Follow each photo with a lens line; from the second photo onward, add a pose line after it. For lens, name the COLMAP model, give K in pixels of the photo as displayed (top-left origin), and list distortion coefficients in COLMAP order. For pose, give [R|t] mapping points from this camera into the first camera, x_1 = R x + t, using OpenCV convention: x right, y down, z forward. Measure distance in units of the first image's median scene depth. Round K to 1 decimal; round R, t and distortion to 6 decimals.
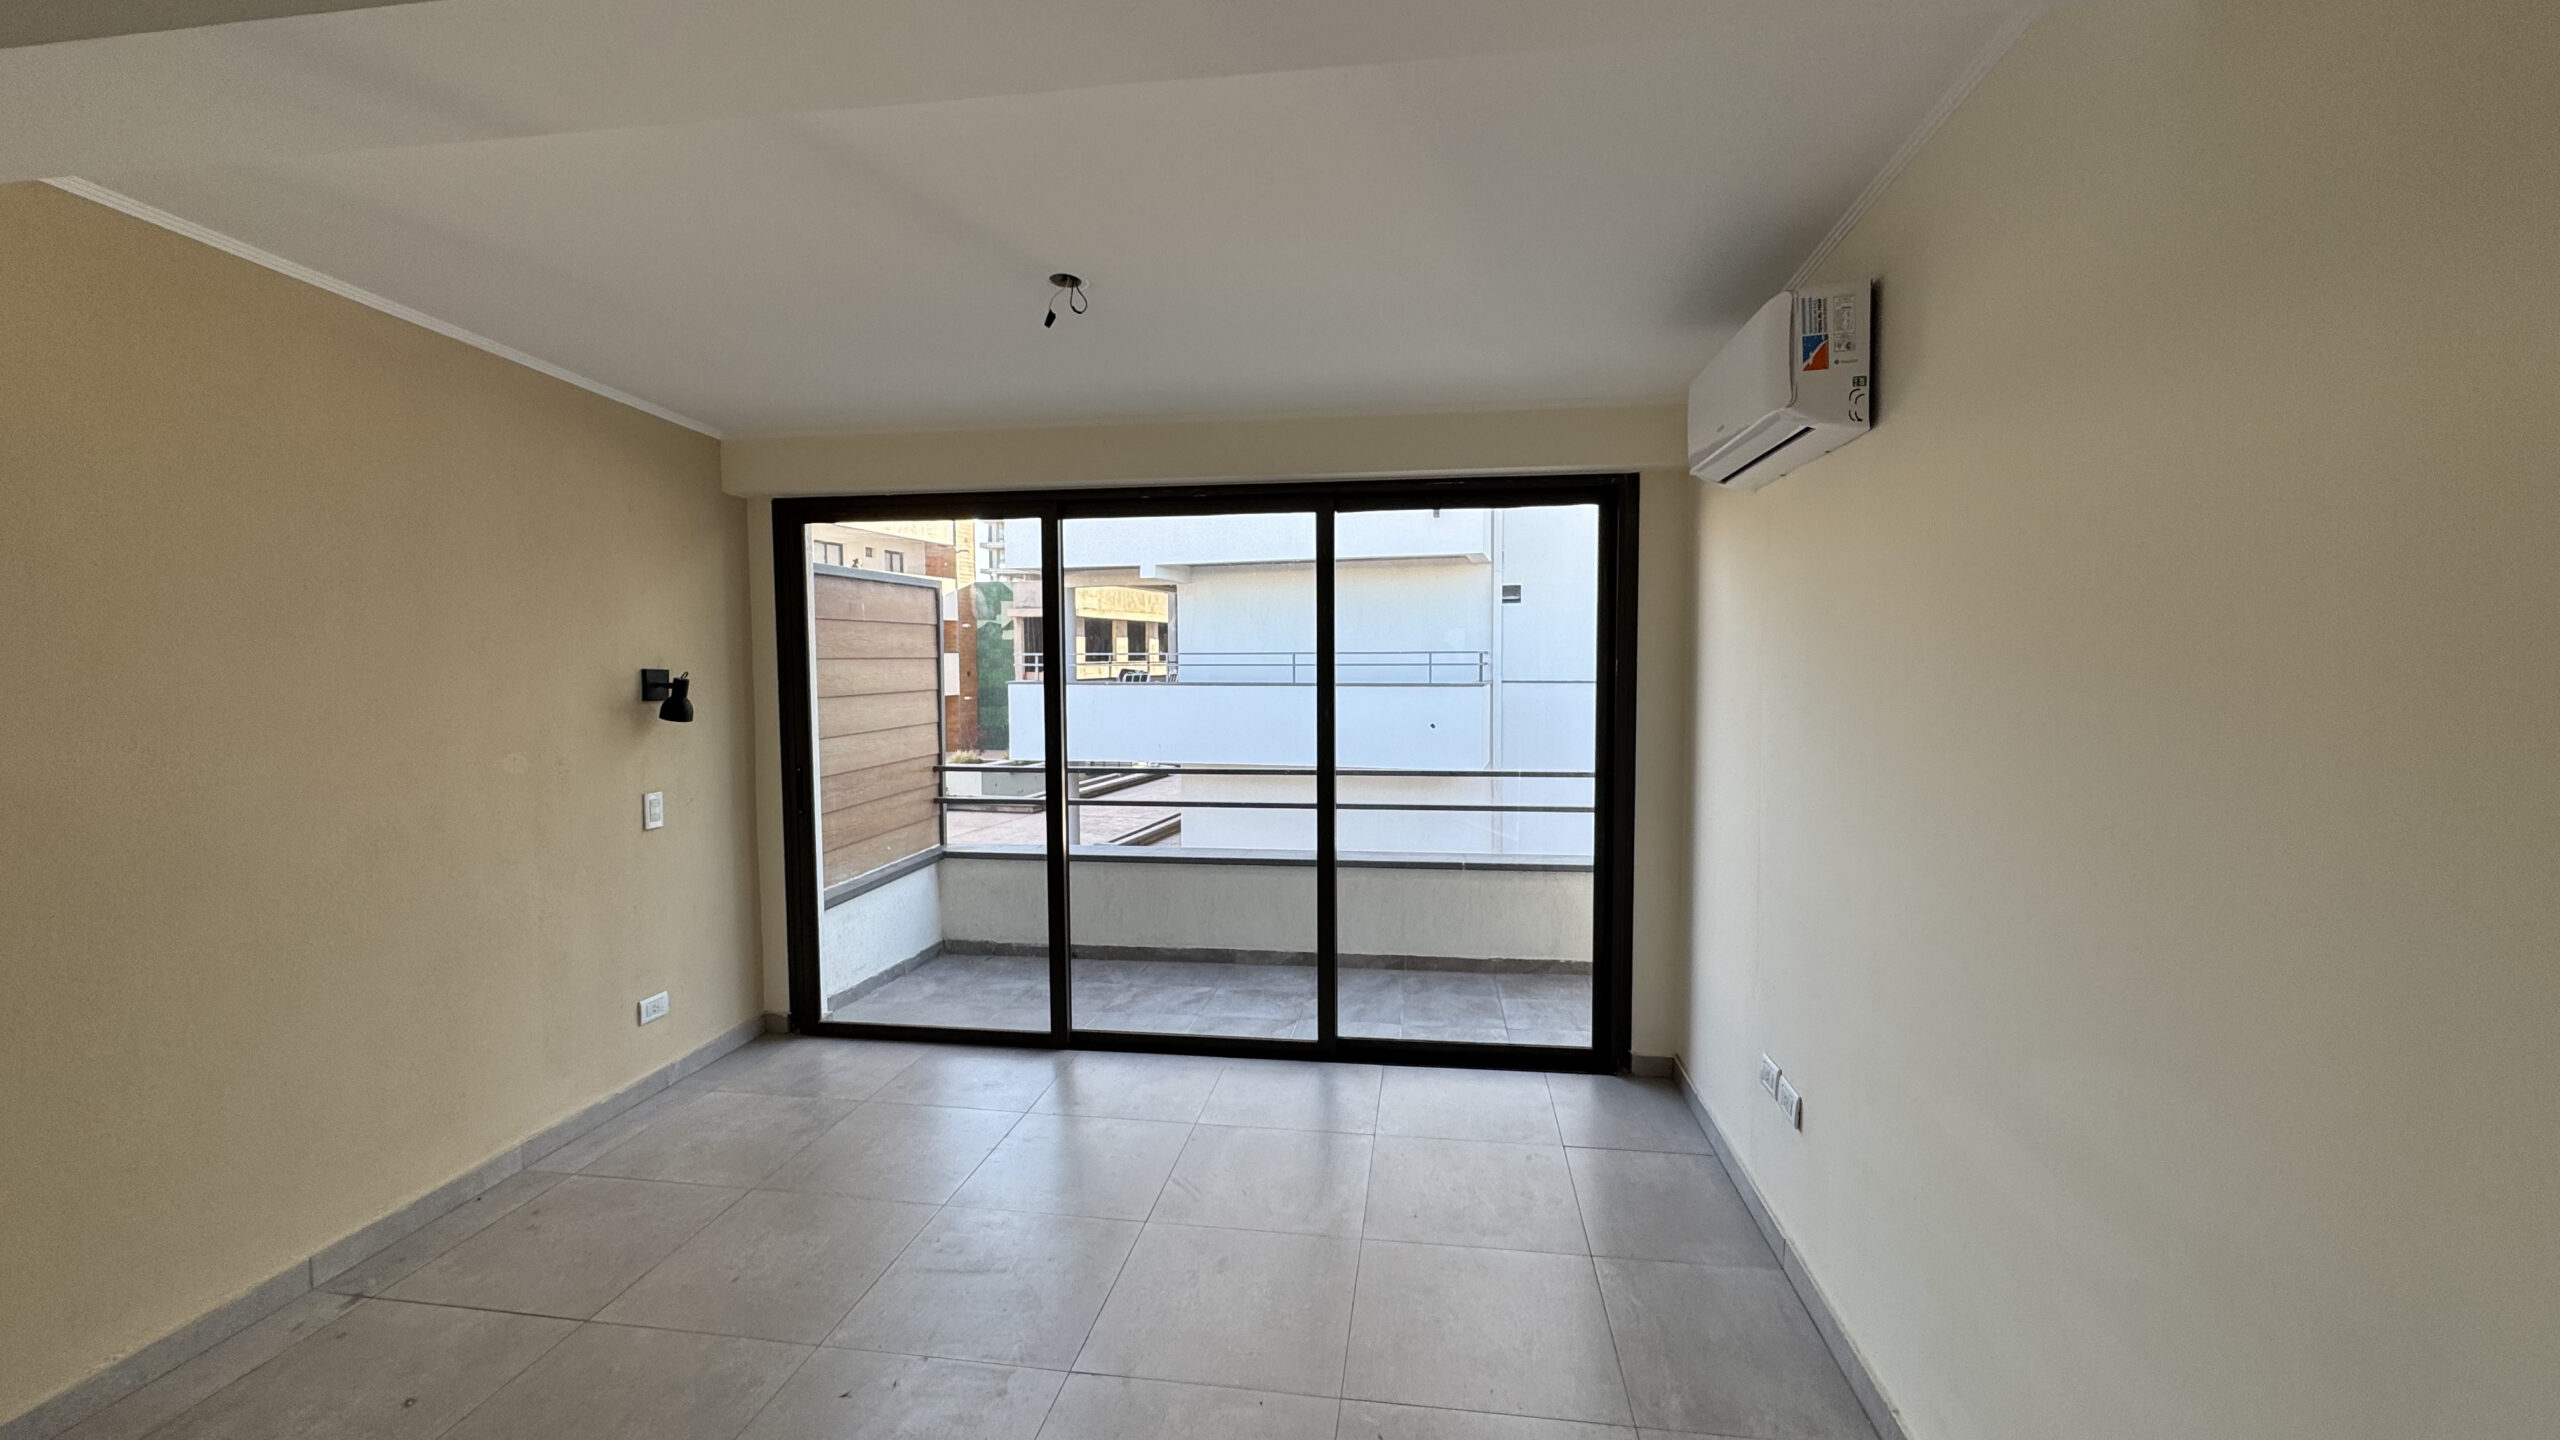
lens RADIAL K [[1025.0, 0, 1281.1], [0, 1025.0, 712.9], [0, 0, 1]] dist [-0.002322, 0.000035]
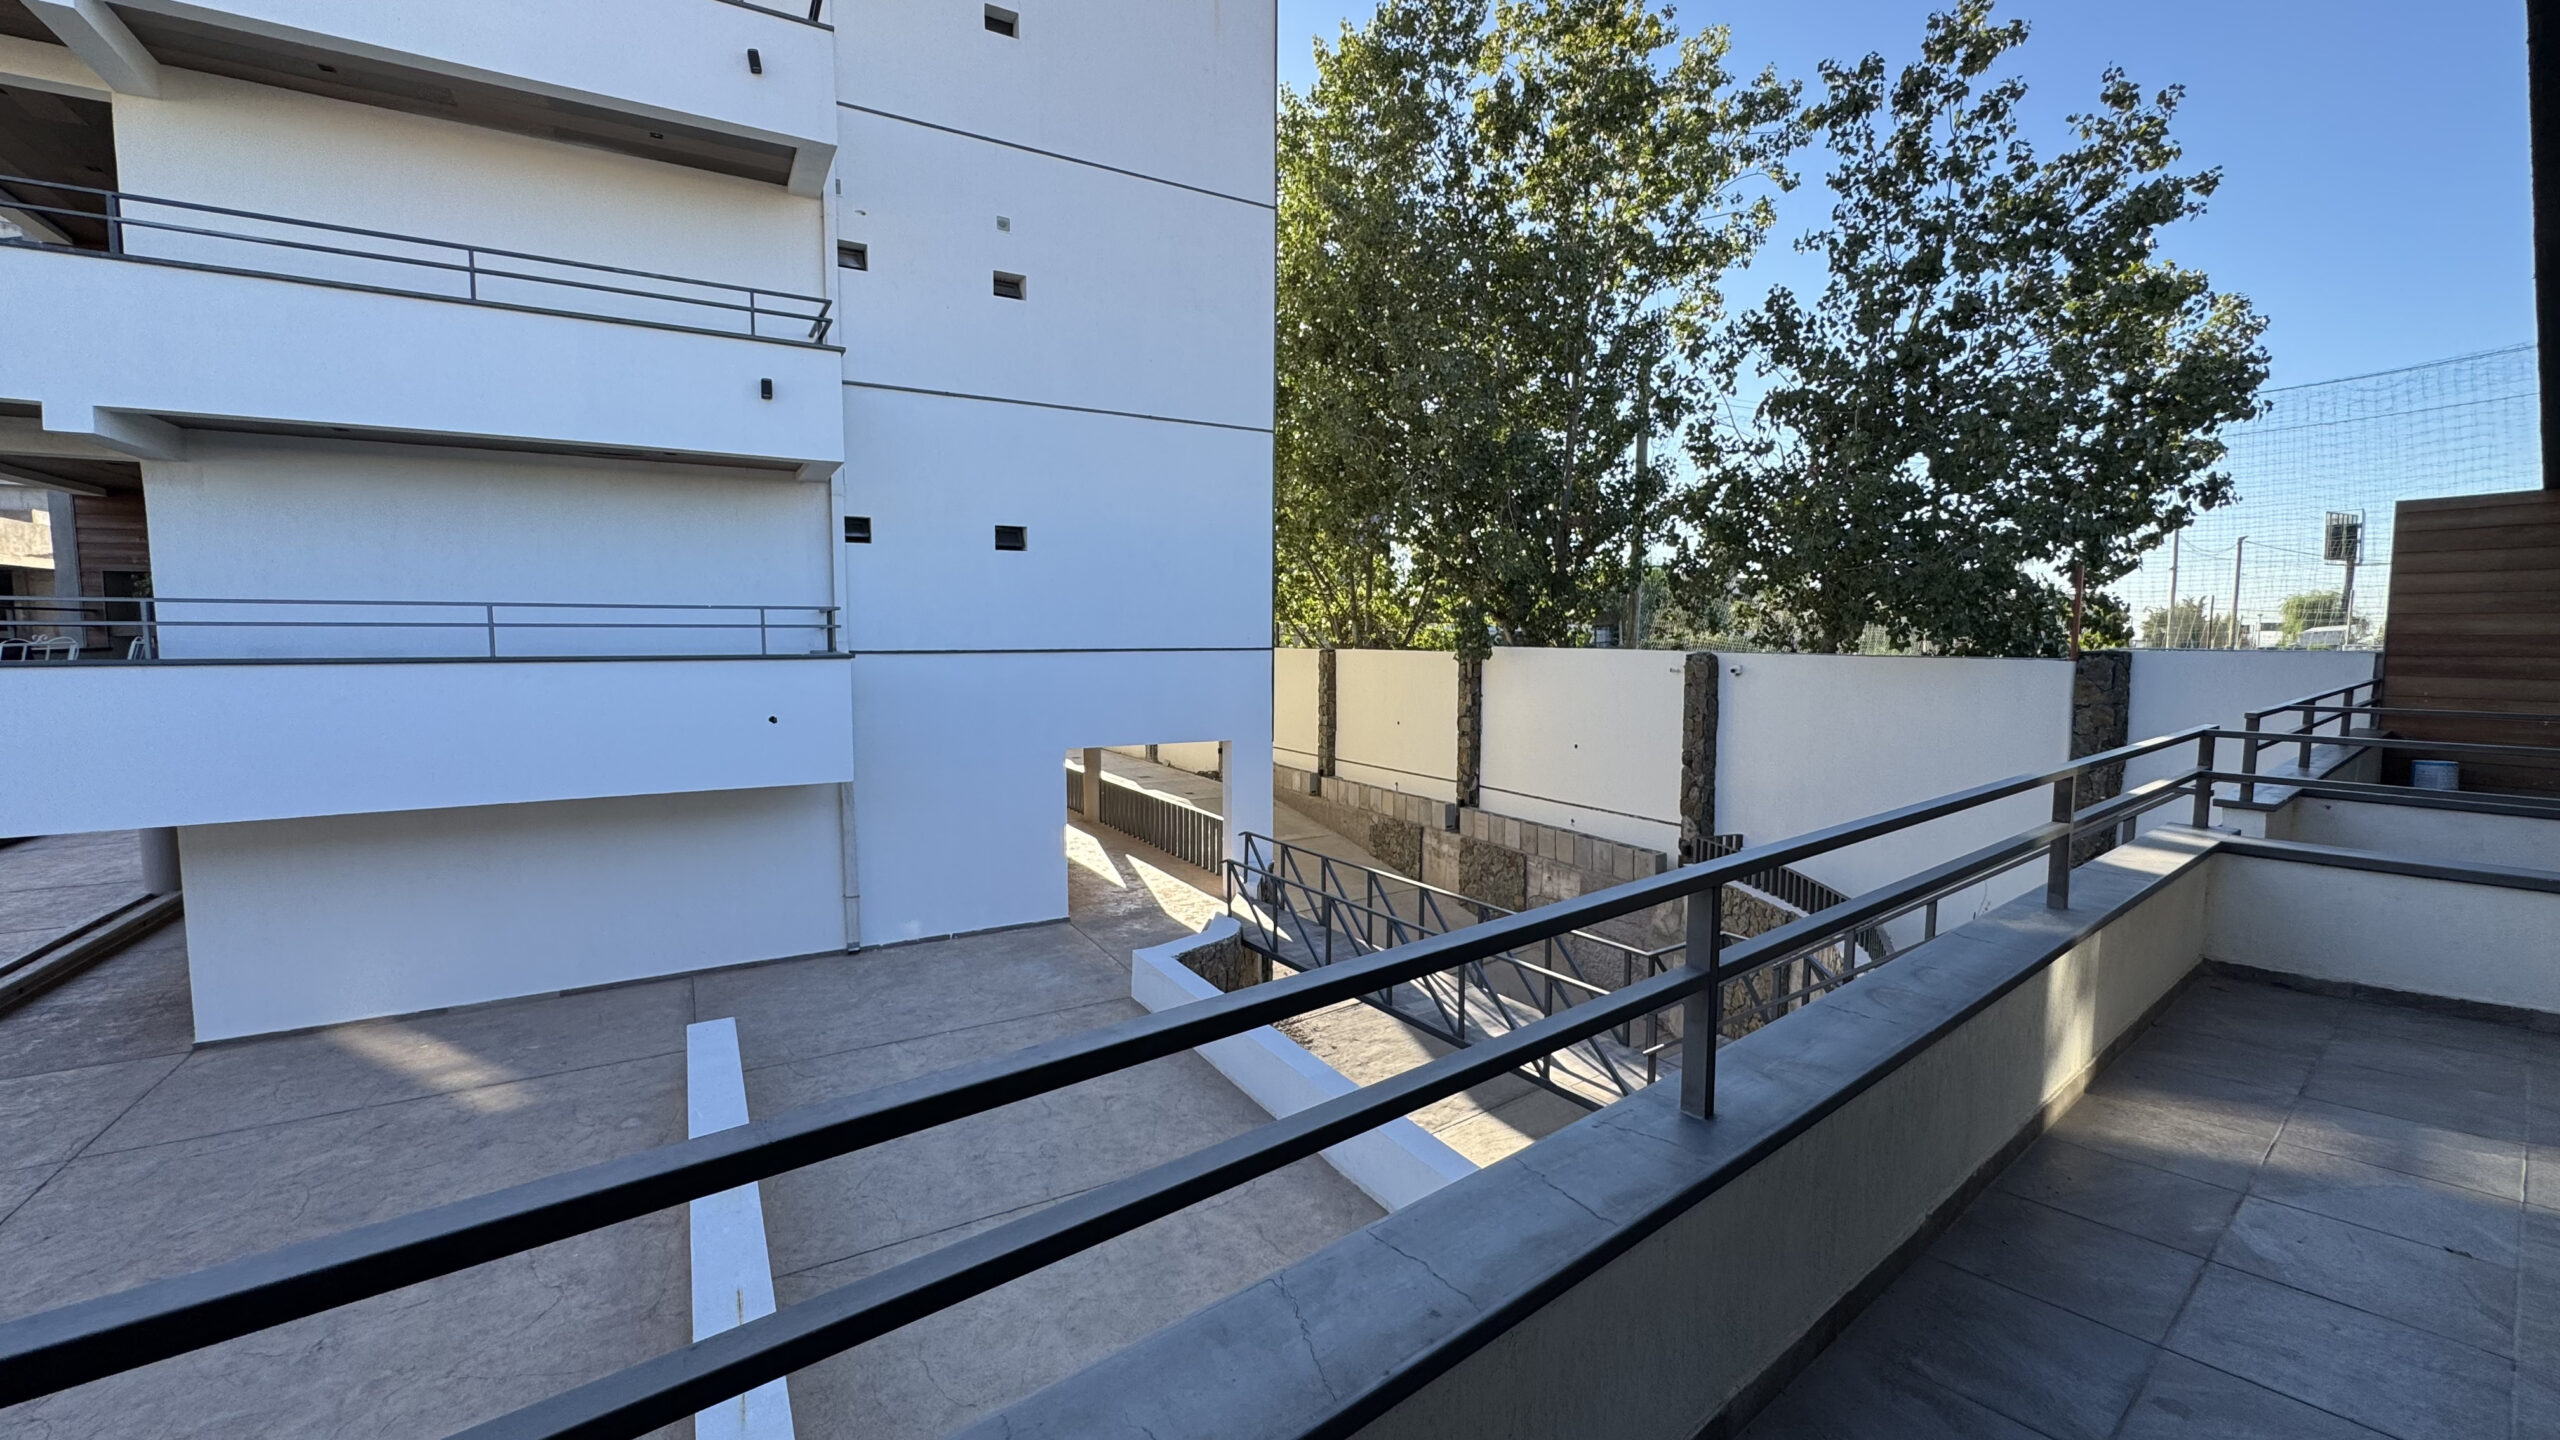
lens RADIAL K [[1025.0, 0, 1281.1], [0, 1025.0, 712.9], [0, 0, 1]] dist [-0.002322, 0.000035]
pose [[0.684271, -0.050823, 0.727455, -0.233923], [0.035197, 0.998708, 0.036666, -0.009356], [-0.728378, 0.000515, 0.685176, 0.692327]]
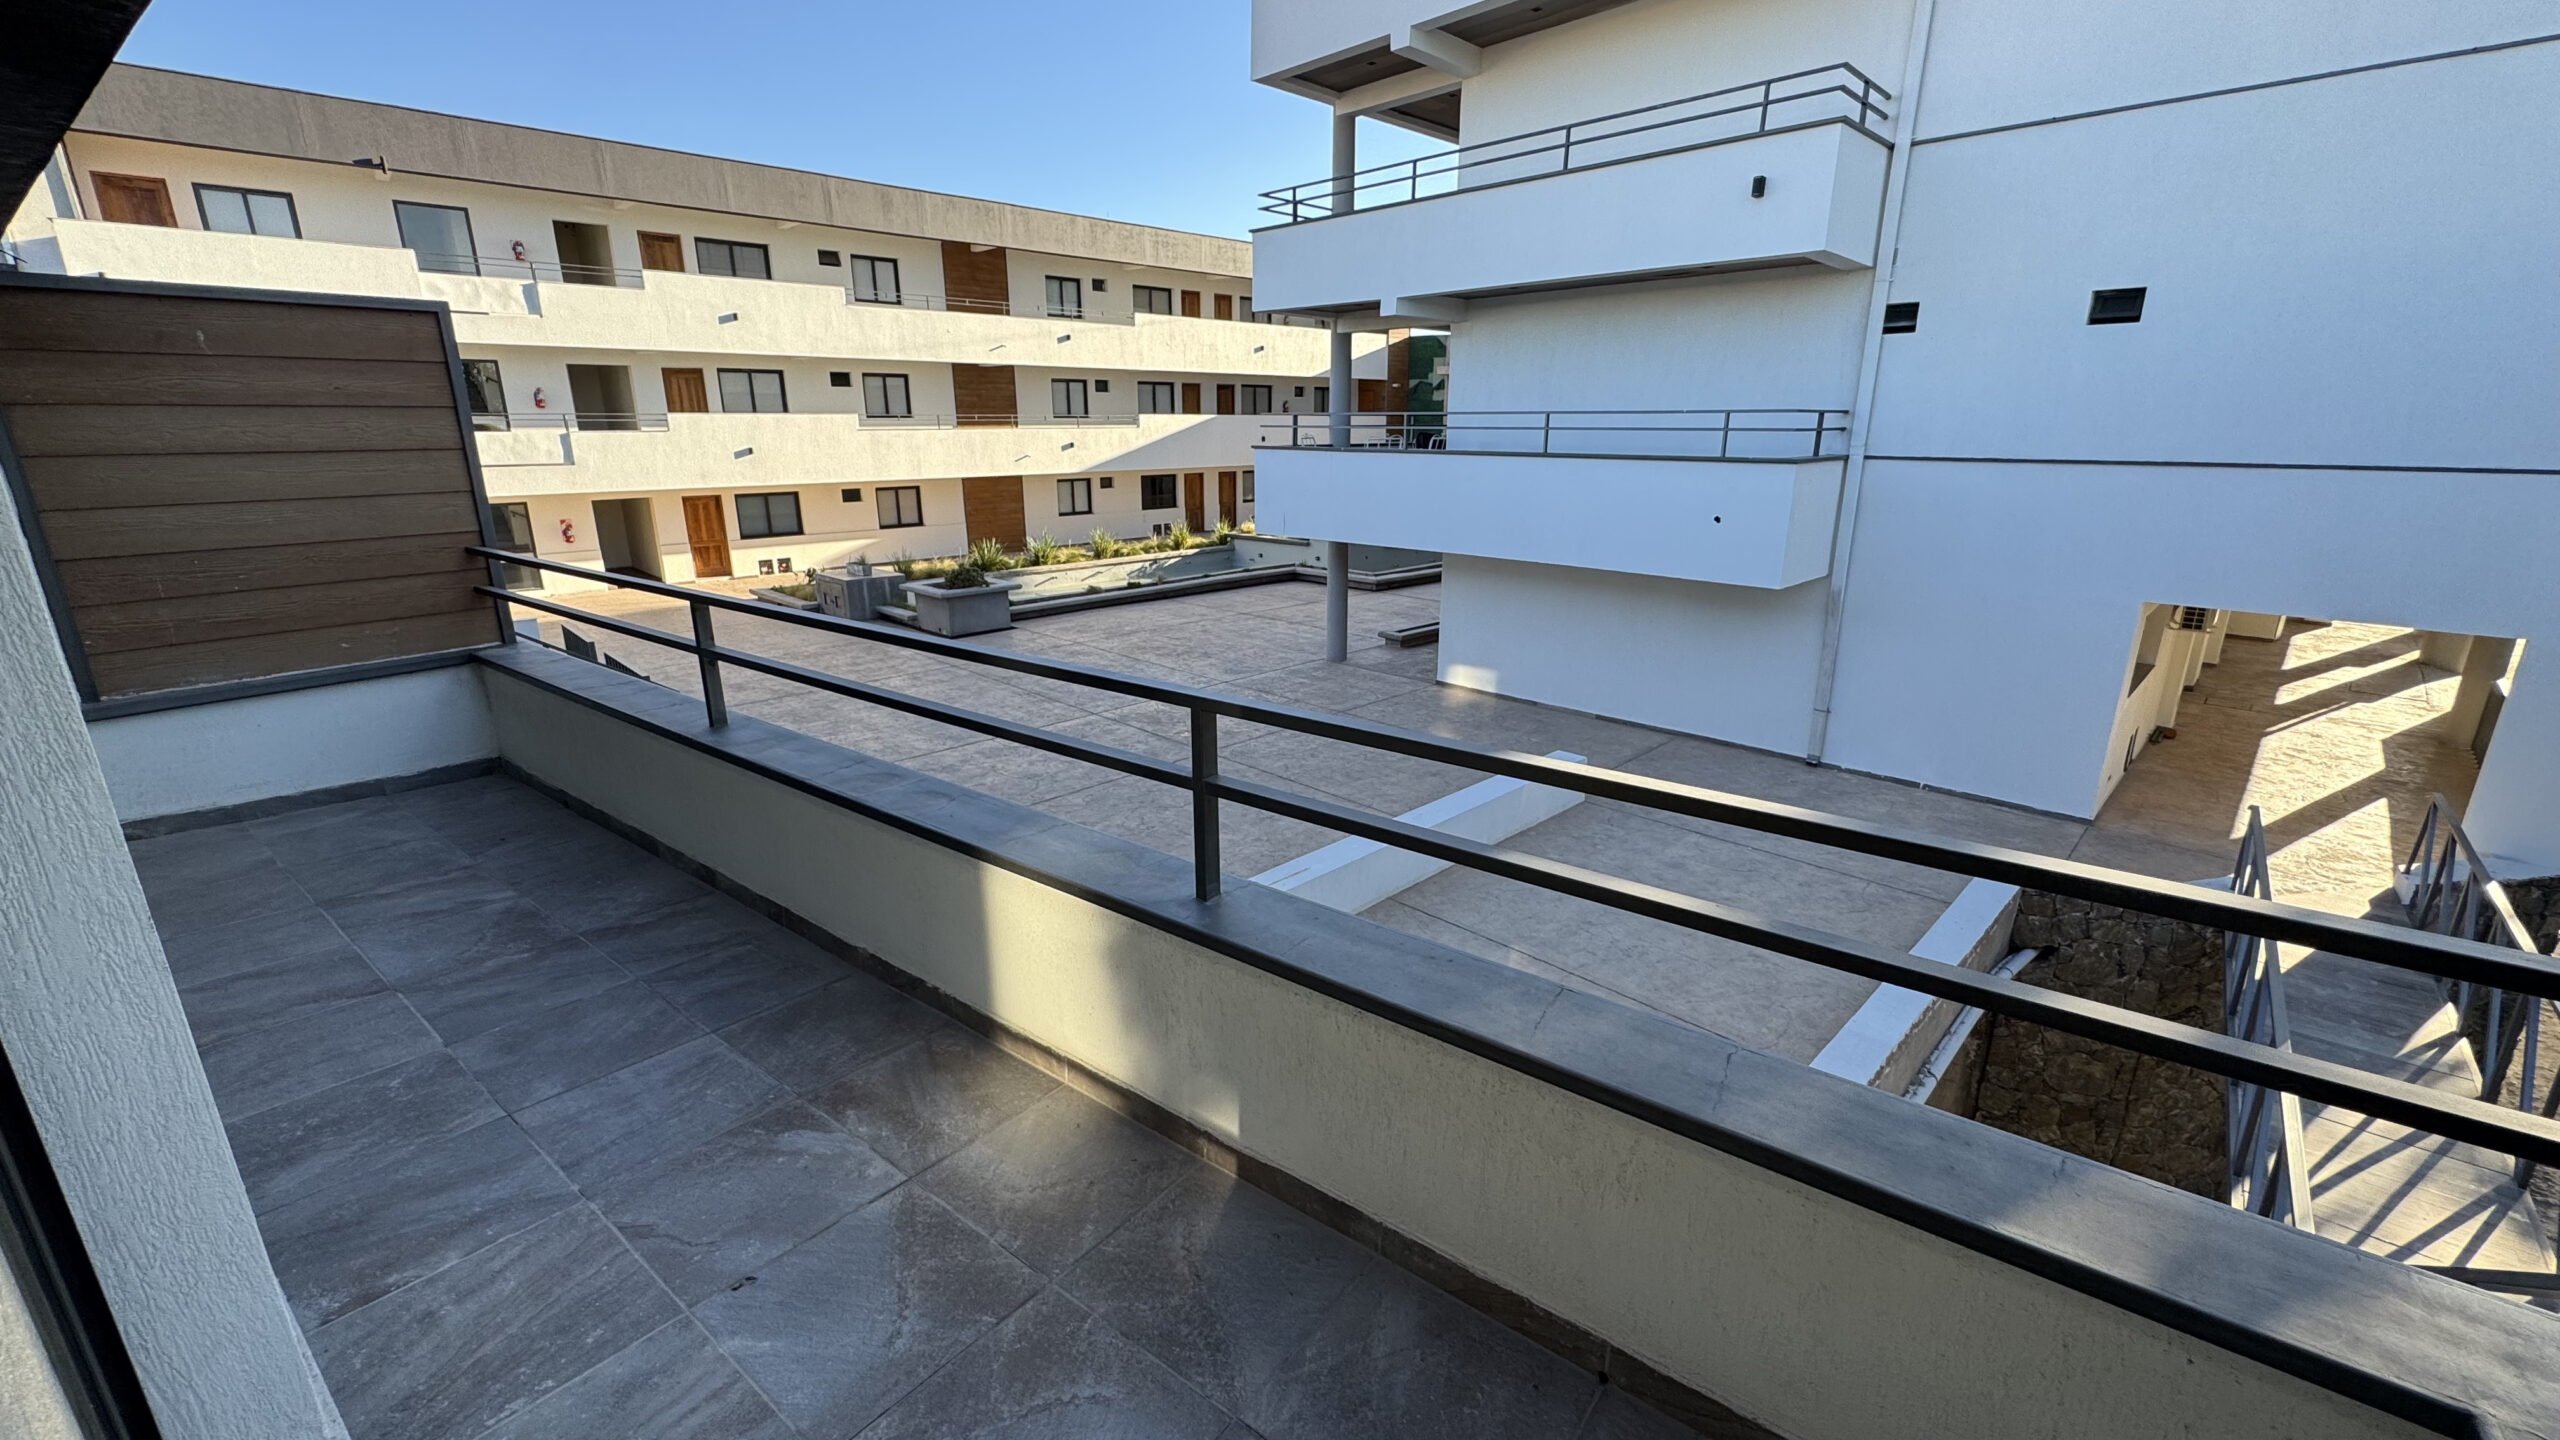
lens RADIAL K [[1021.0, 0, 1279.9], [0, 1021.0, 716.5], [0, 0, 1]] dist [-0.003471, 0.000336]
pose [[0.873381, 0.139787, -0.466546, 0.511633], [-0.031305, 0.972058, 0.232645, -0.020759], [0.486031, -0.188583, 0.853352, 0.502469]]
